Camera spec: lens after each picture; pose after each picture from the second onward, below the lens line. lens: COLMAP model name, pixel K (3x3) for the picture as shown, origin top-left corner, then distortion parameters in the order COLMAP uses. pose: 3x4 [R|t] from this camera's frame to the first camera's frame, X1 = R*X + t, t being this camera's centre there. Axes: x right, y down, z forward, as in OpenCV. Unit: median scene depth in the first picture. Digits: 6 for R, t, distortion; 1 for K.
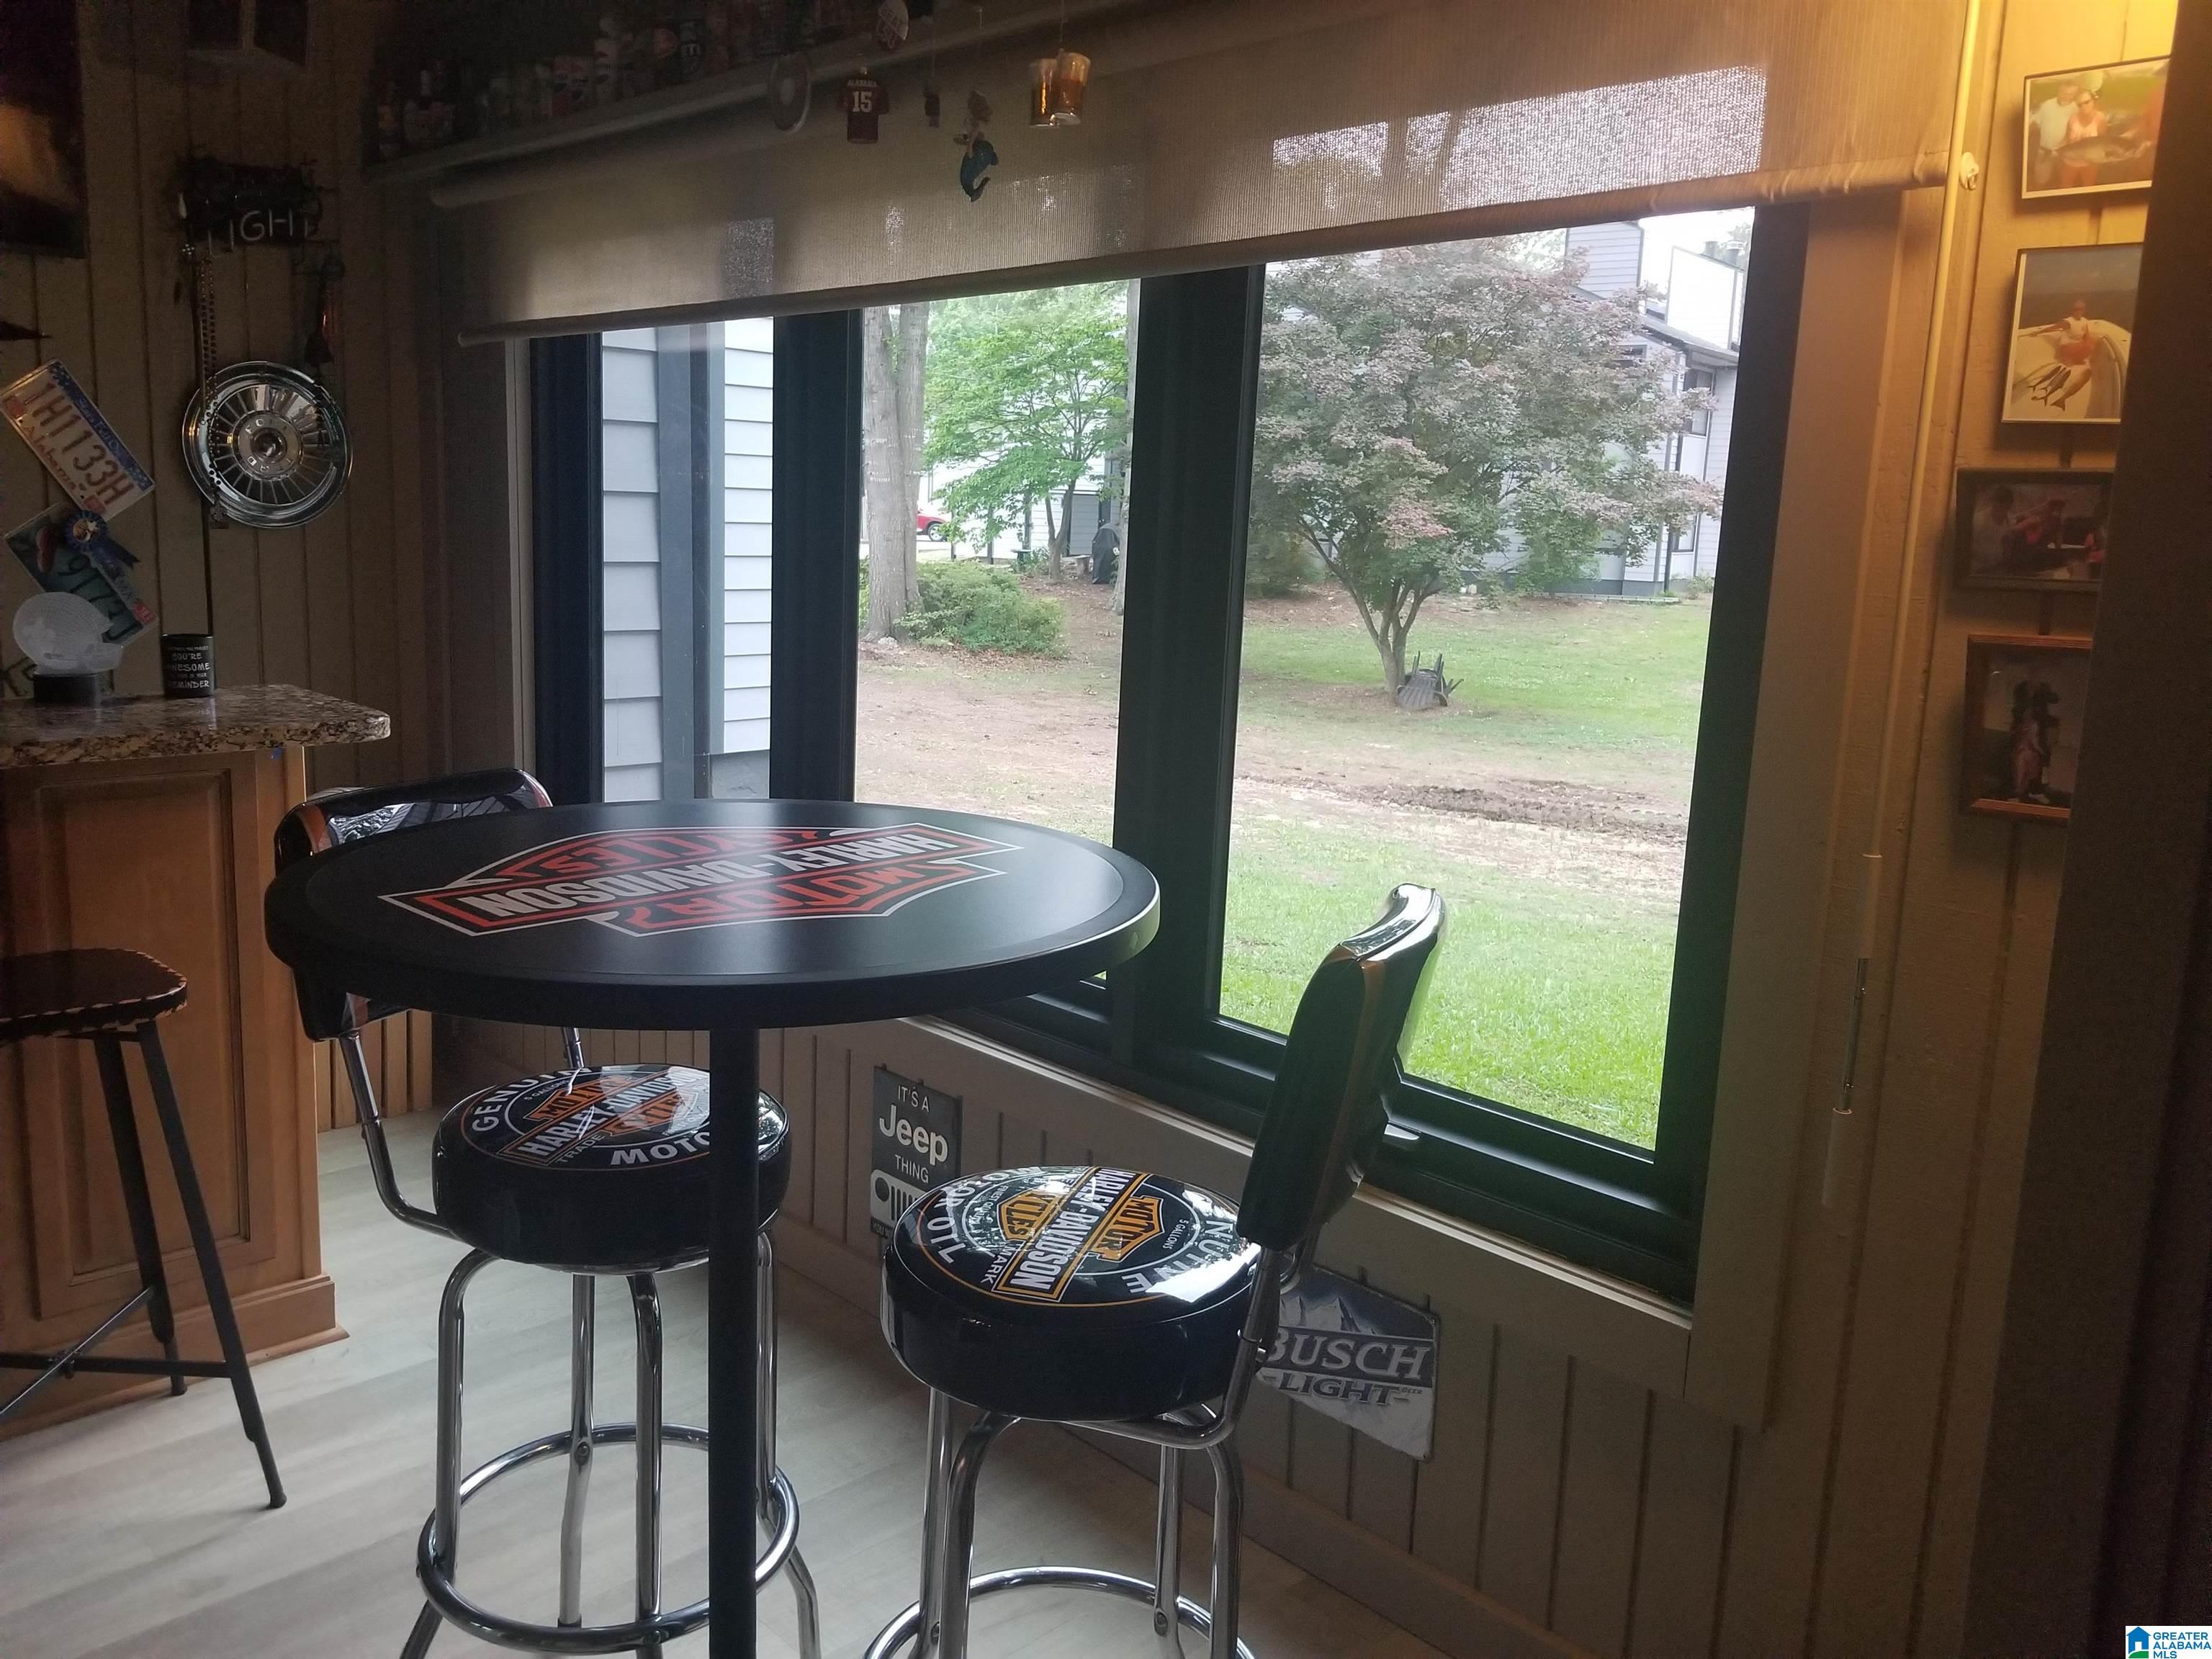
lens RADIAL K [[1715.8, 0, 1087.9], [0, 1715.8, 823.3], [0, 0, 1]] dist [0.045026, -0.038032]
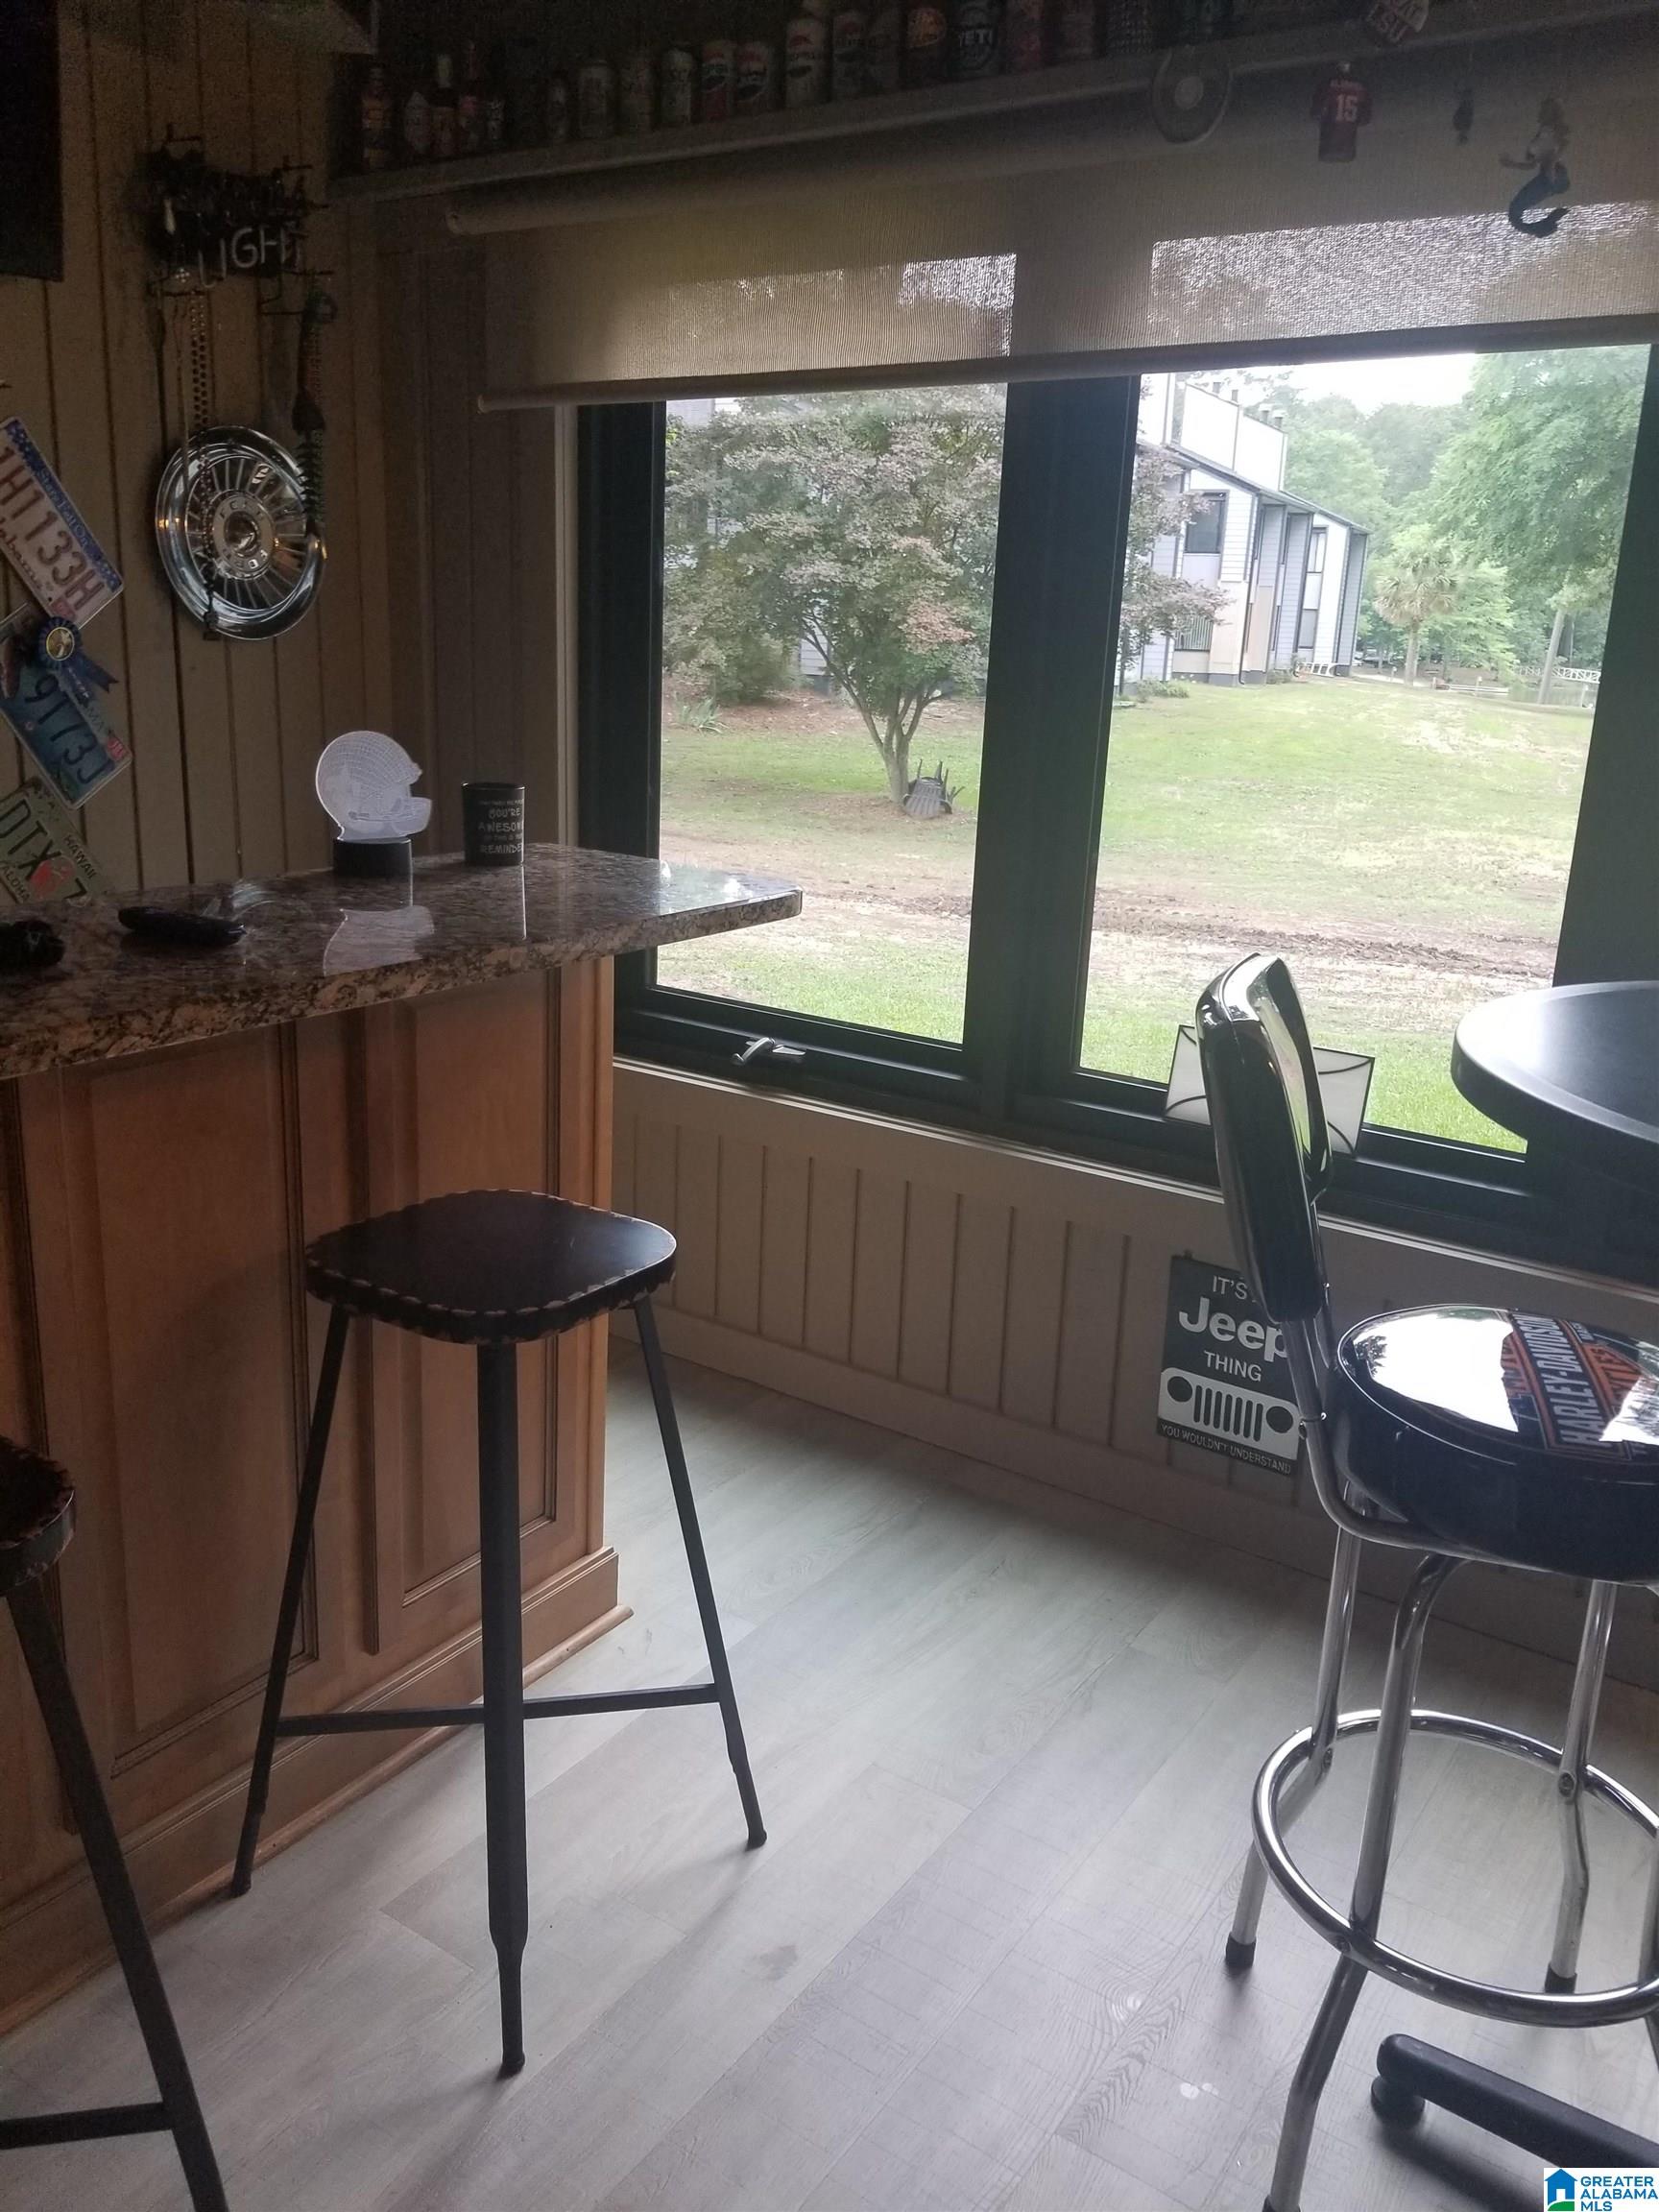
lens RADIAL K [[1715.8, 0, 839.9], [0, 1715.8, 1089.1], [0, 0, 1]] dist [0.045026, -0.038032]
pose [[0.978957, -0.053252, 0.196994, -0.388769], [0.035303, 0.994990, 0.093529, -0.028250], [-0.200988, -0.084606, 0.975933, 0.144388]]
